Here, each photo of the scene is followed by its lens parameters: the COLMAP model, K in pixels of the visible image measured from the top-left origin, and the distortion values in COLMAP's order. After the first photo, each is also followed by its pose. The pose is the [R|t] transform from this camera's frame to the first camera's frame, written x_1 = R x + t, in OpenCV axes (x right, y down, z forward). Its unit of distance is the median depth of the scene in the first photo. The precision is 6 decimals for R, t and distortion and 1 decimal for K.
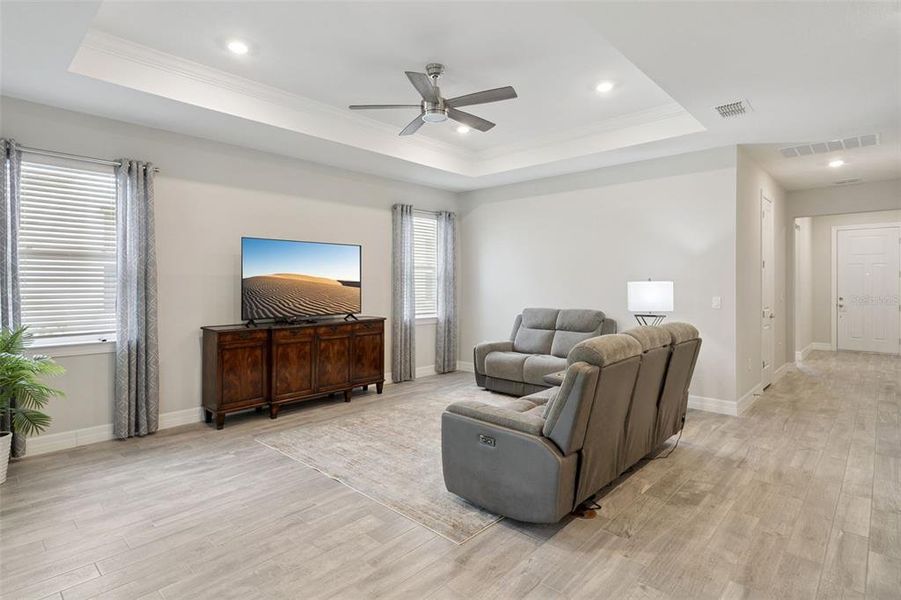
lens RADIAL K [[466.5, 0, 447.1], [0, 466.5, 282.7], [0, 0, 1]] dist [-0.000742, 0.001129]
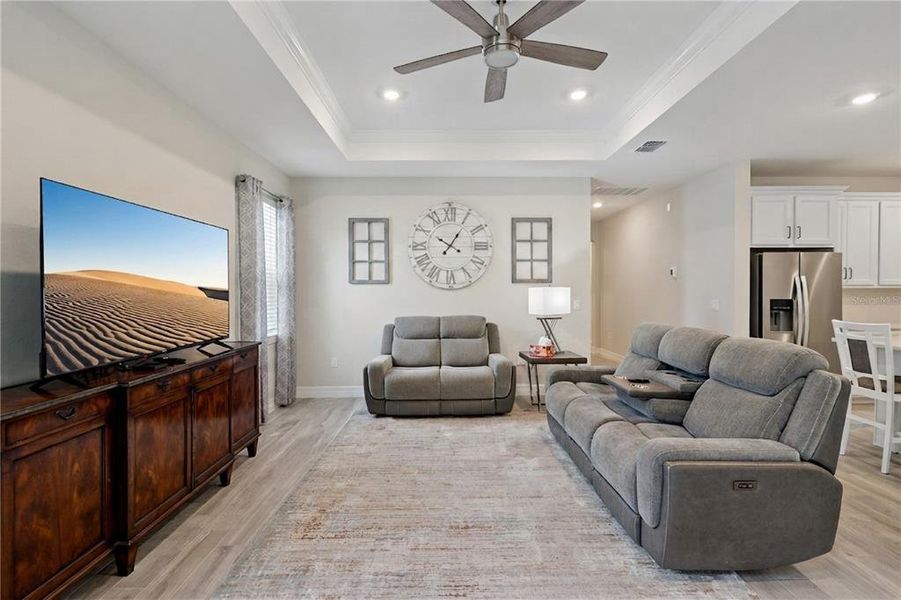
lens RADIAL K [[412.5, 0, 448.7], [0, 412.5, 294.0], [0, 0, 1]] dist [-0.002161, 0.000732]
pose [[0.721948, -0.009703, 0.691880, -0.391616], [0.004328, 0.999945, 0.009508, 0.003230], [-0.691934, -0.003870, 0.721950, 0.437005]]
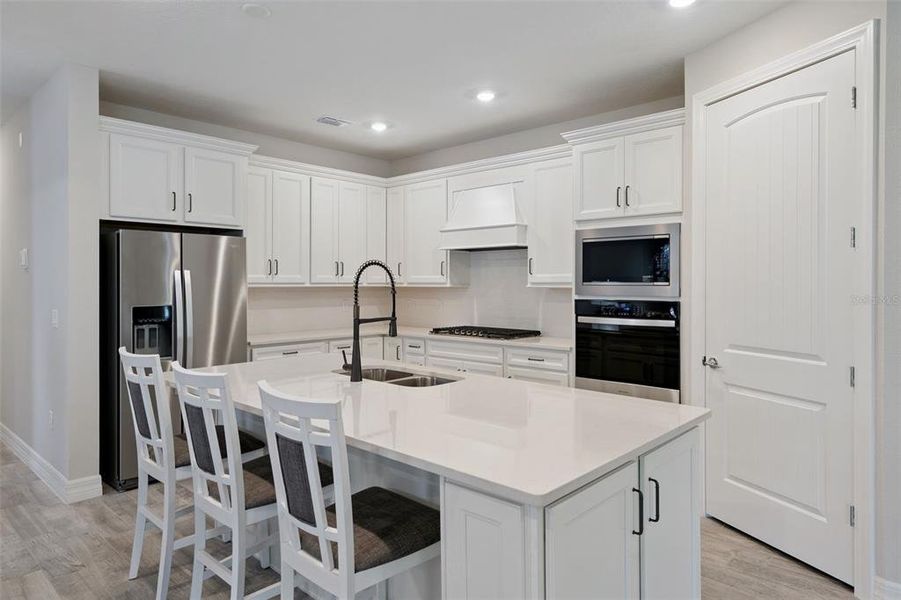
lens RADIAL K [[557.0, 0, 445.1], [0, 557.0, 283.9], [0, 0, 1]] dist [0.003575, 0.002121]
pose [[-0.004032, -0.002857, 0.999988, -0.013523], [0.001795, 0.999994, 0.002864, -0.005715], [-0.999990, 0.001807, -0.004027, 0.191175]]
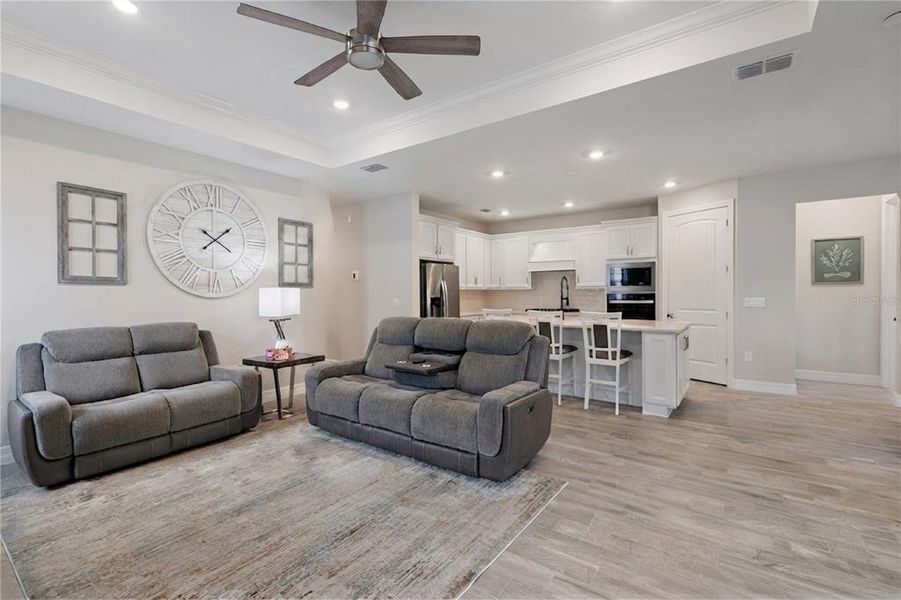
lens RADIAL K [[412.5, 0, 448.7], [0, 412.5, 297.2], [0, 0, 1]] dist [-0.002161, 0.000732]
pose [[-0.130336, -0.011545, 0.991403, -0.512907], [0.007523, 0.999892, 0.012633, 0.010900], [-0.991441, 0.009104, -0.130235, 0.705626]]
